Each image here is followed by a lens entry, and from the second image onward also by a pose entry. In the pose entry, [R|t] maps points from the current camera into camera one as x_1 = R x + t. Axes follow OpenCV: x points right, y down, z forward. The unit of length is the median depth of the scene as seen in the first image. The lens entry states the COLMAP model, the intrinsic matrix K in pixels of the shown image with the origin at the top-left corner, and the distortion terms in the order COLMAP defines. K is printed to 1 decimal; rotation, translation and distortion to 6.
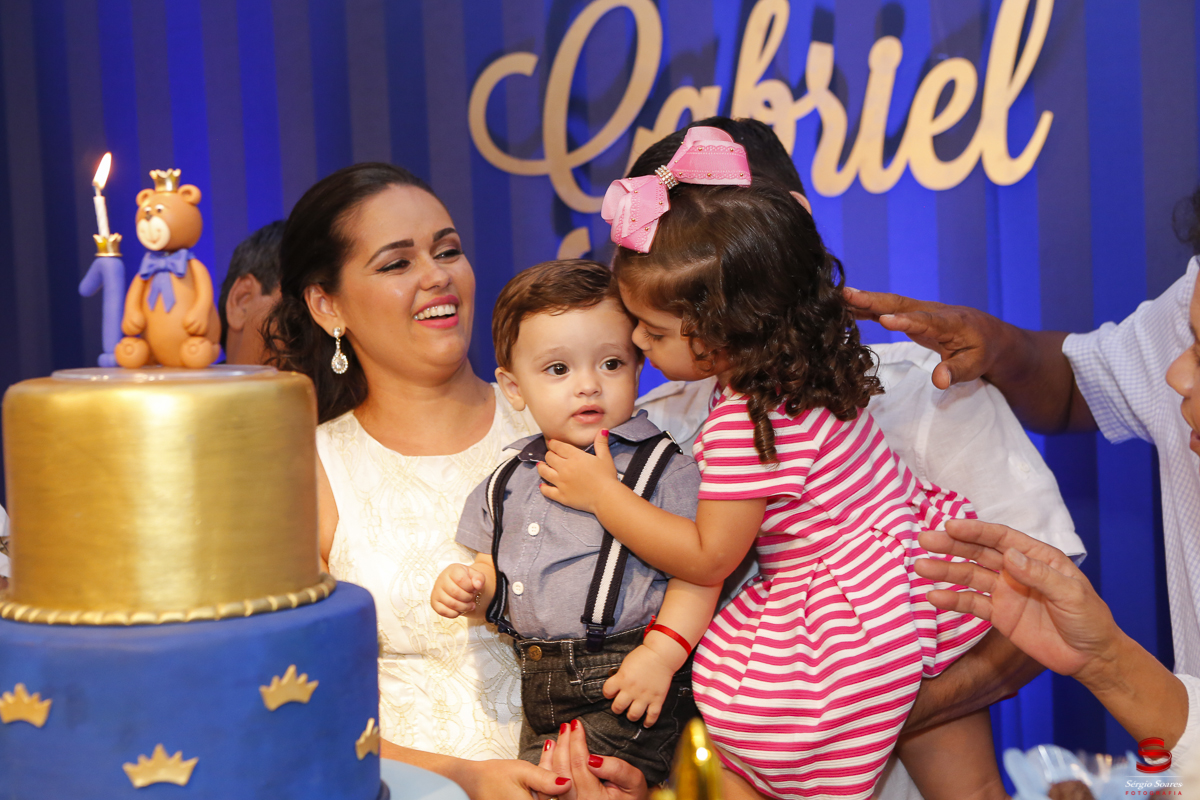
lens RADIAL K [[1865.2, 0, 600.0], [0, 1865.2, 400.0], [0, 0, 1]] dist [0.048926, 0.080459]
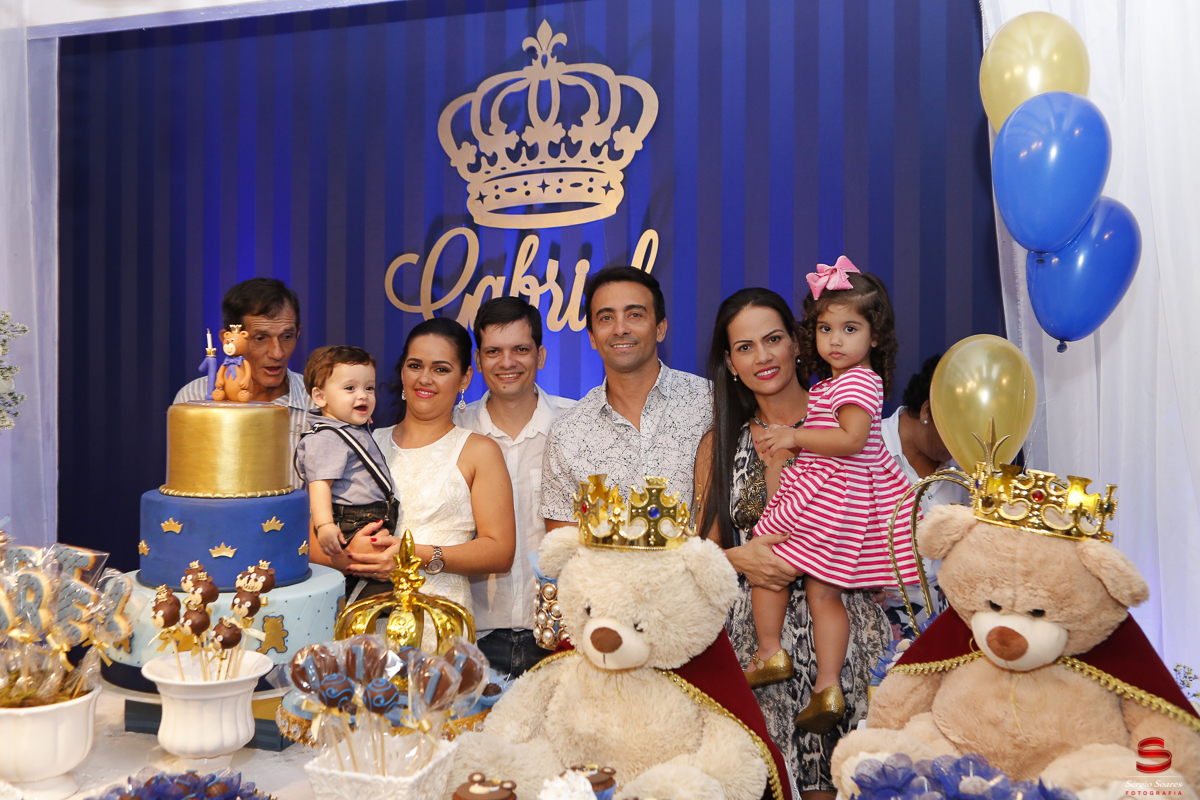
lens RADIAL K [[1104.7, 0, 600.0], [0, 1104.7, 400.0], [0, 0, 1]] dist [-0.099723, 0.165240]
pose [[0.993697, 0.046137, 0.102169, 0.118457], [-0.043388, 0.998638, -0.028970, 0.002614], [-0.103366, 0.024355, 0.994345, -0.552345]]
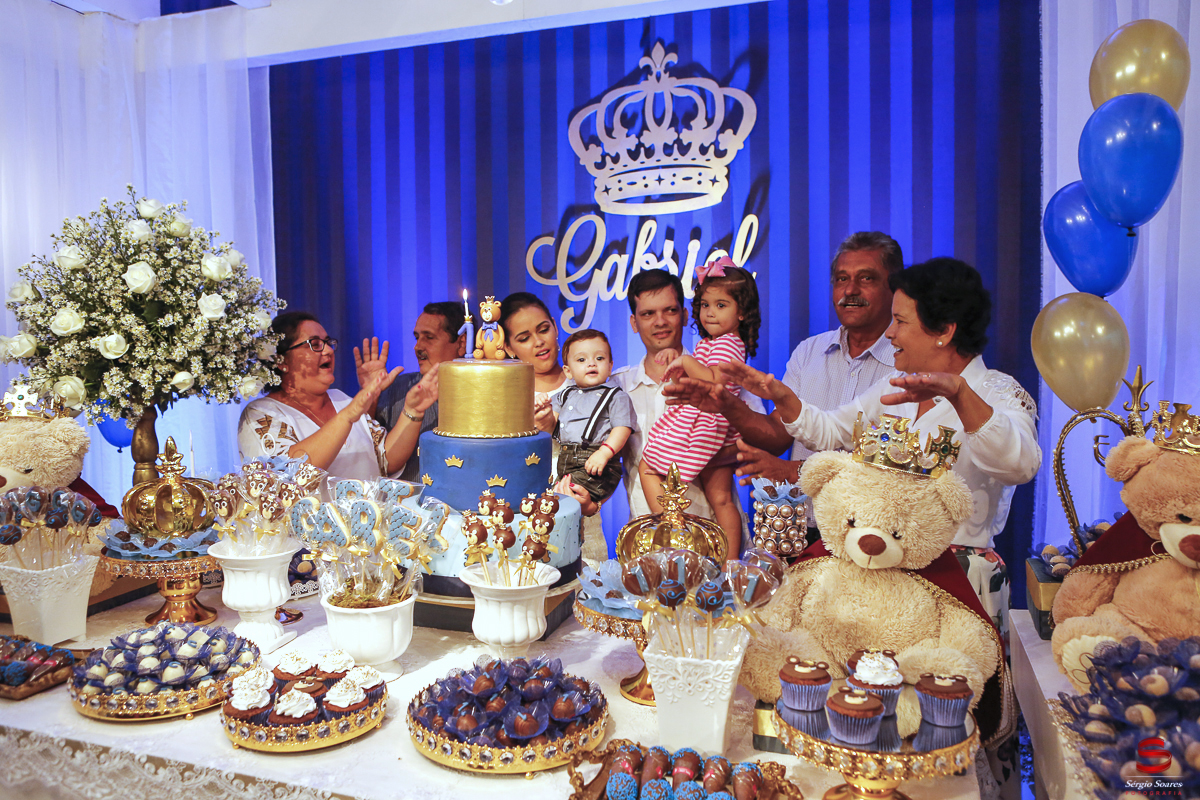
lens RADIAL K [[894.2, 0, 600.0], [0, 894.2, 400.0], [0, 0, 1]] dist [-0.122832, 0.165212]
pose [[0.996056, 0.028678, 0.083965, -0.170856], [-0.030613, 0.999292, 0.021858, 0.012920], [-0.083278, -0.024342, 0.996229, -0.511852]]
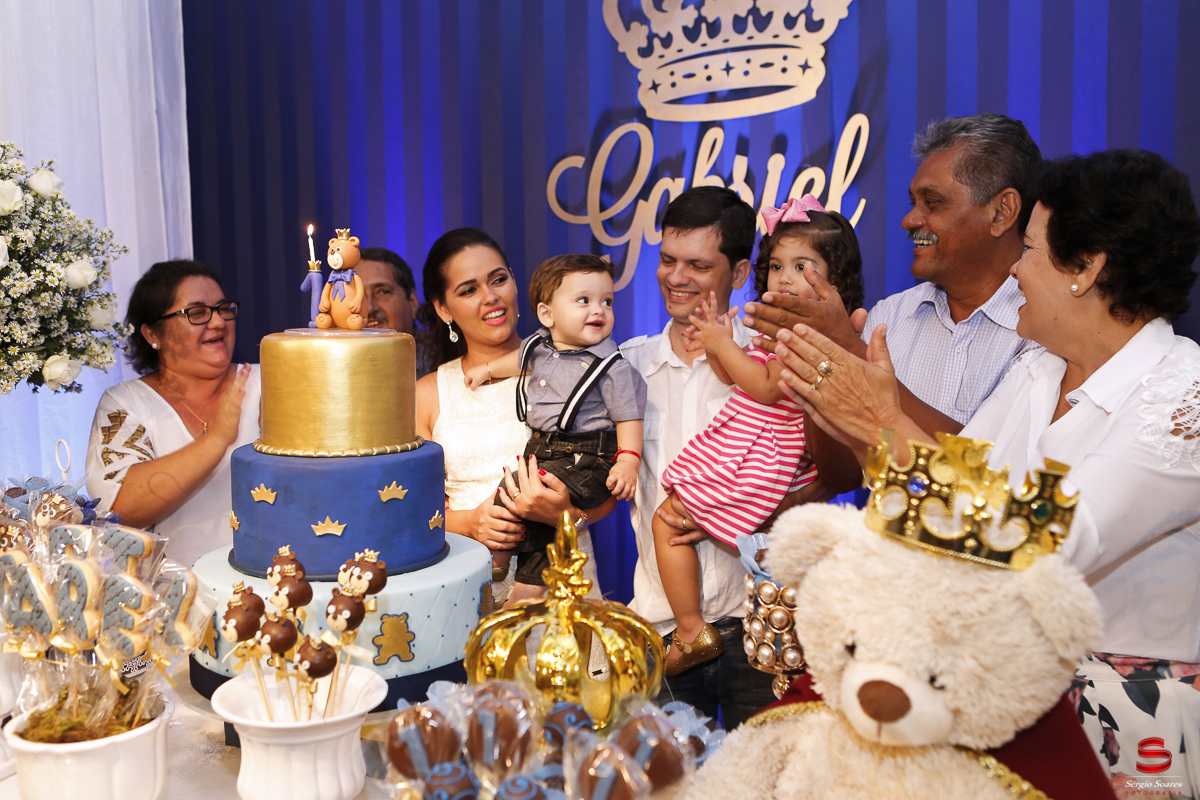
lens RADIAL K [[1100.7, 0, 600.0], [0, 1100.7, 400.0], [0, 0, 1]] dist [-0.098411, 0.166119]
pose [[0.998200, 0.032640, -0.050320, 0.102821], [-0.030300, 0.998455, 0.046574, -0.004710], [0.051763, -0.044965, 0.997647, -0.142753]]
